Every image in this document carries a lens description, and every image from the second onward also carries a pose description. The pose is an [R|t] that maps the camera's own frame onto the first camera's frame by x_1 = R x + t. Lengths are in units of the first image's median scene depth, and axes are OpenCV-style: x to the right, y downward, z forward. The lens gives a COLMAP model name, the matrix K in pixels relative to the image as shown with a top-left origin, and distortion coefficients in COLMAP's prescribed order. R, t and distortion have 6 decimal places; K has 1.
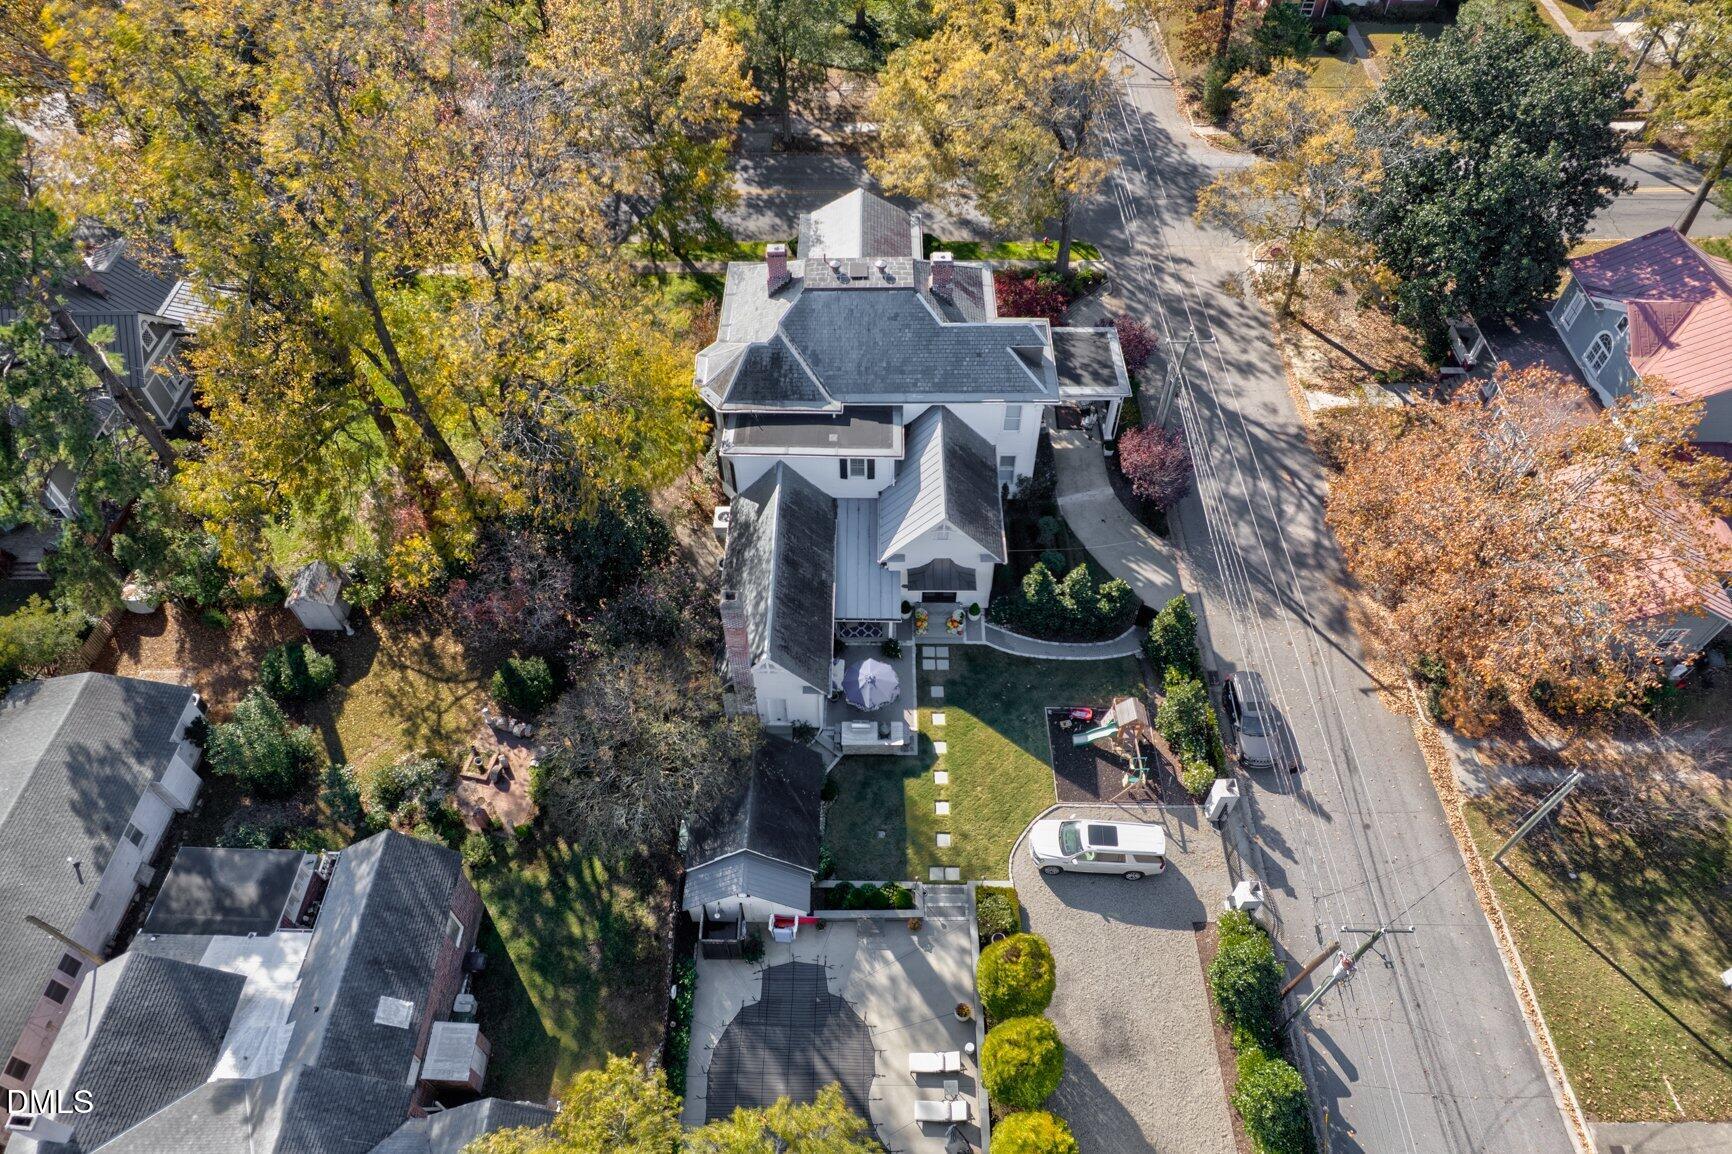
lens RADIAL K [[1106.6, 0, 862.9], [0, 1106.6, 574.4], [0, 0, 1]] dist [-0.088416, 0.081741]
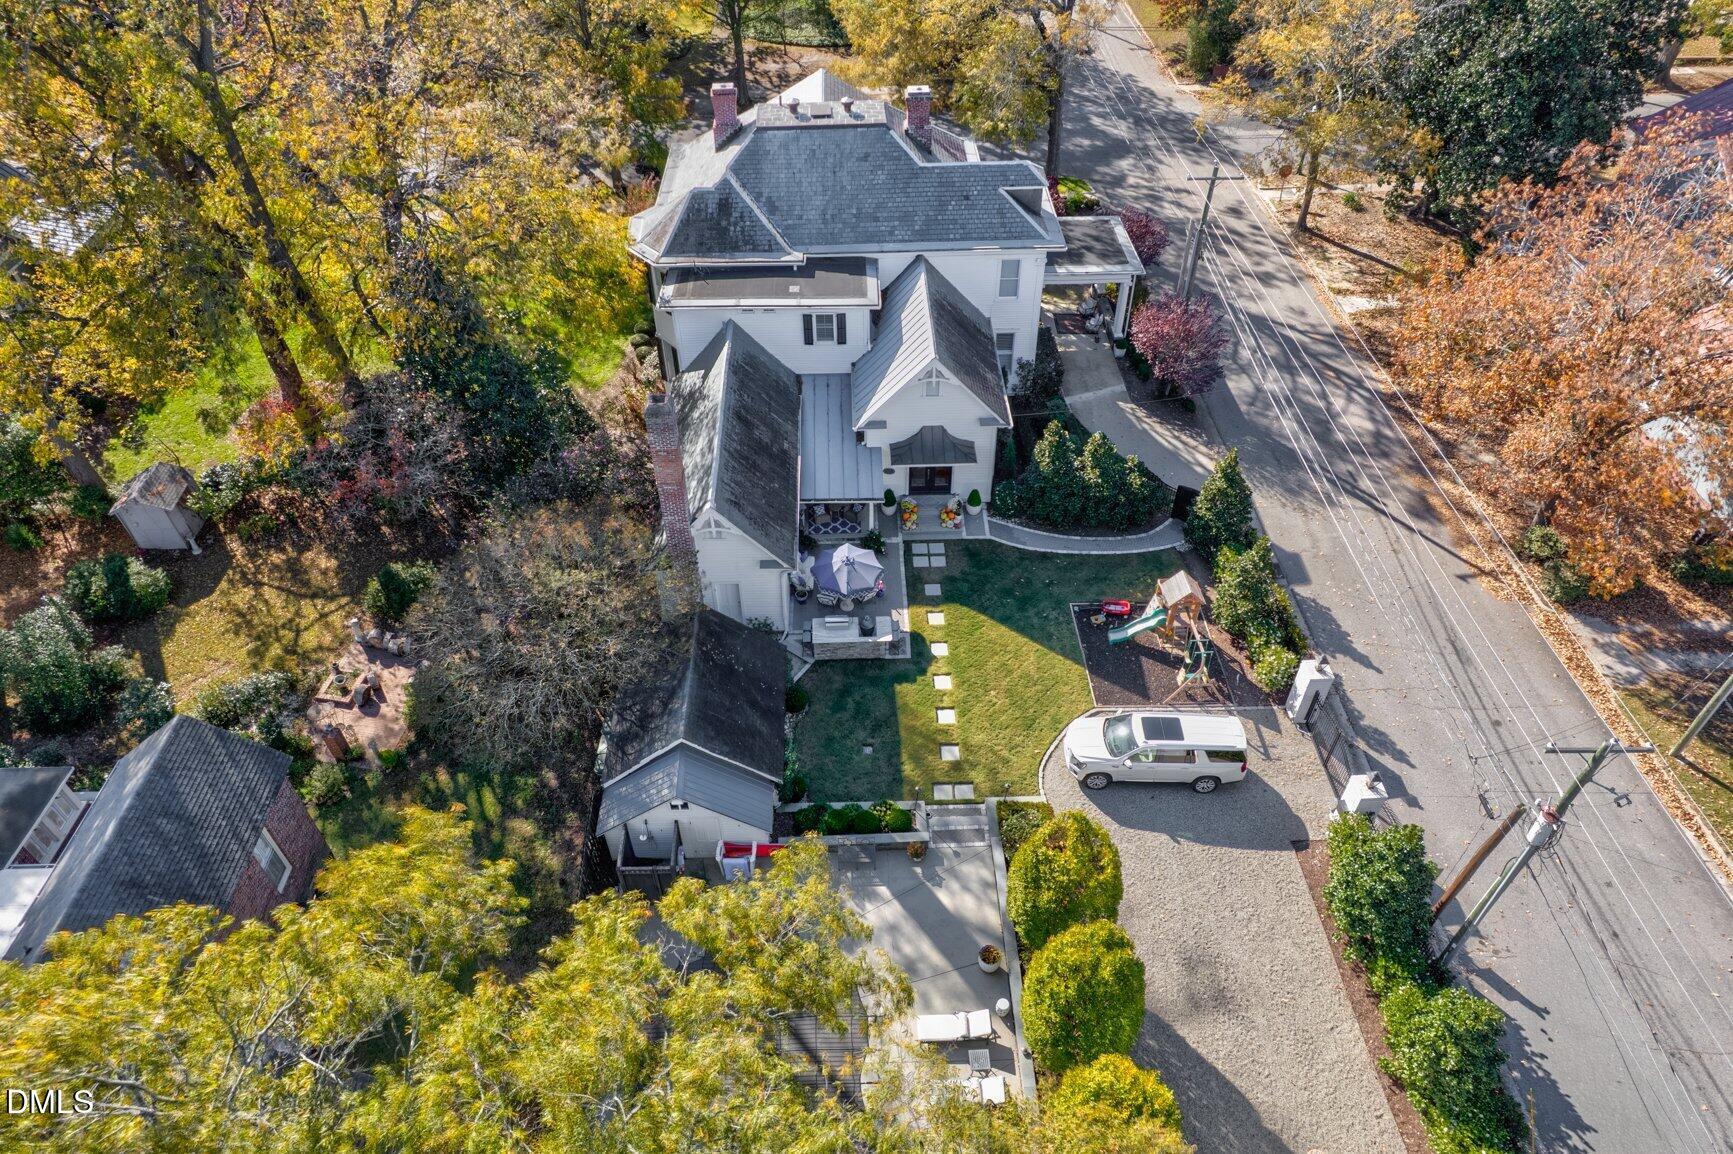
lens RADIAL K [[1107.2, 0, 863.4], [0, 1107.2, 574.4], [0, 0, 1]] dist [-0.088416, 0.081741]
pose [[0.999380, -0.027528, 0.021966, 0.000578], [0.030137, 0.991194, -0.128941, 0.202832], [-0.018223, 0.129523, 0.991409, 0.221677]]
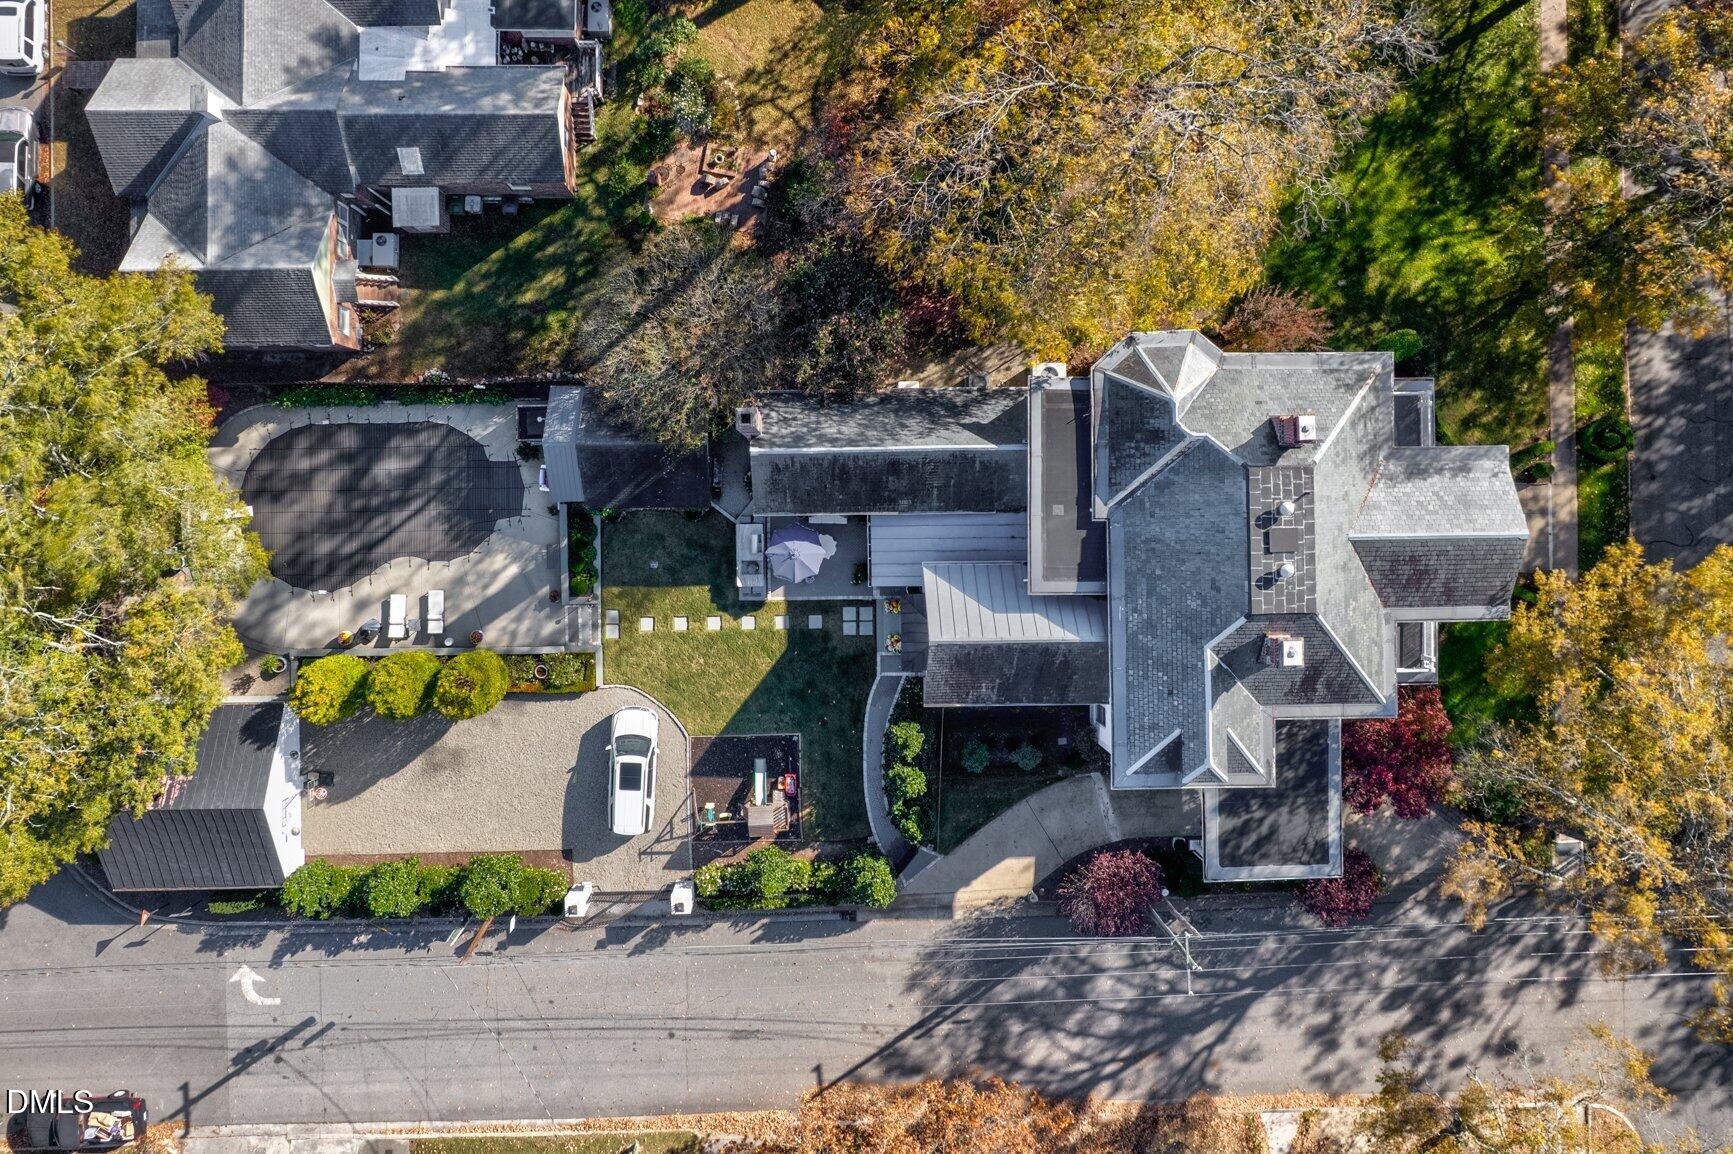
lens RADIAL K [[1291.1, 0, 830.8], [0, 1291.1, 494.1], [0, 0, 1]] dist [-0.075079, 0.052542]
pose [[0.018565, 0.999827, -0.001107, -0.042843], [-0.786509, 0.015287, 0.617389, -0.612979], [0.617299, -0.010592, 0.786657, 0.138712]]
